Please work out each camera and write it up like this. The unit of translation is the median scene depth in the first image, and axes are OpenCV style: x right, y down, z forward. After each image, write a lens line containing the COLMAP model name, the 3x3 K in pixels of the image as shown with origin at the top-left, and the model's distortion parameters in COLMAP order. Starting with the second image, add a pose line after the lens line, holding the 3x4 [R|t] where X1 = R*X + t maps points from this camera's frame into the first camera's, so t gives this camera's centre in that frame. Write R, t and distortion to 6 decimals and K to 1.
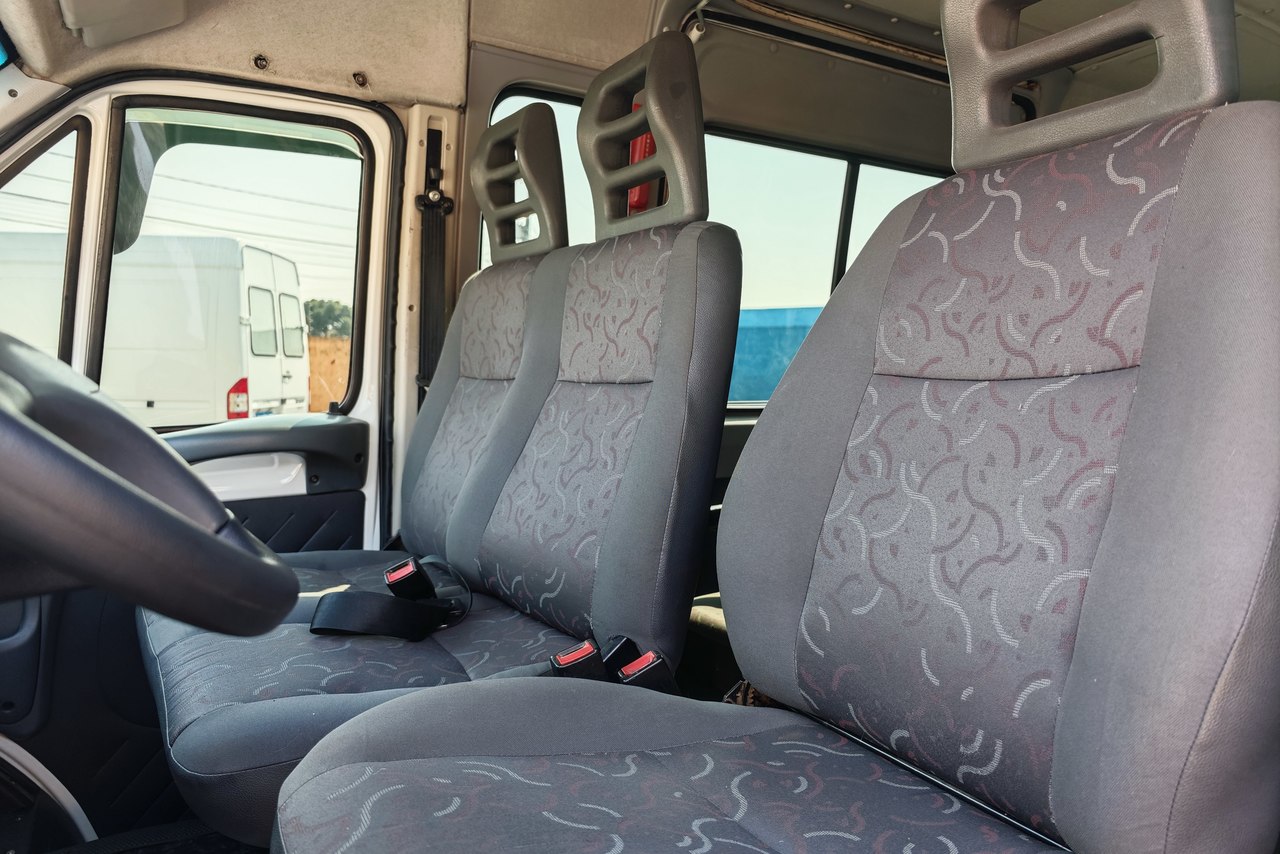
lens RADIAL K [[861.4, 0, 640.0], [0, 861.4, 427.0], [0, 0, 1]] dist [-0.012107, -0.002532]
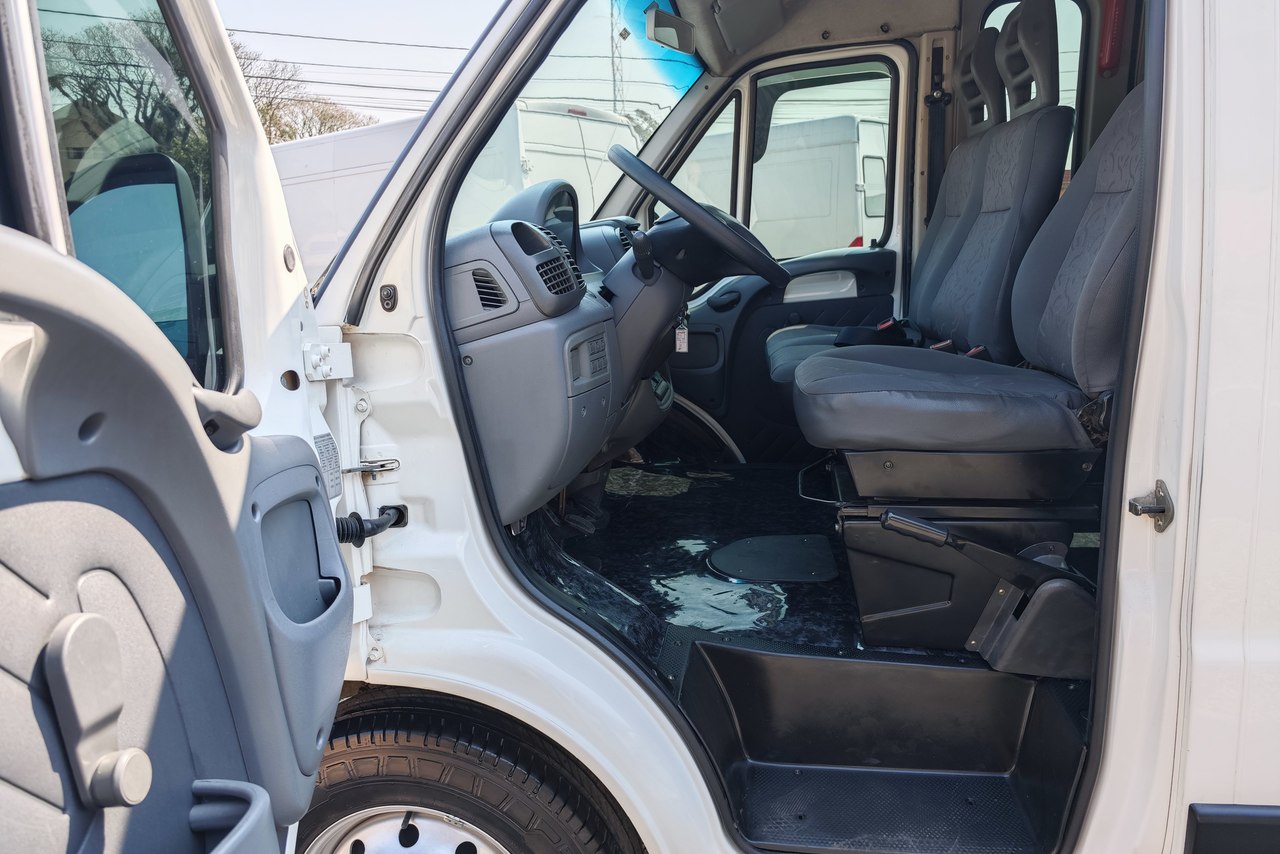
lens RADIAL K [[935.3, 0, 641.5], [0, 935.3, 442.6], [0, 0, 1]] dist [-0.003687, -0.003511]
pose [[0.772059, 0.064312, -0.632288, 0.439921], [0.036821, 0.988670, 0.145521, 0.076839], [0.634483, -0.135632, 0.760944, -0.659955]]
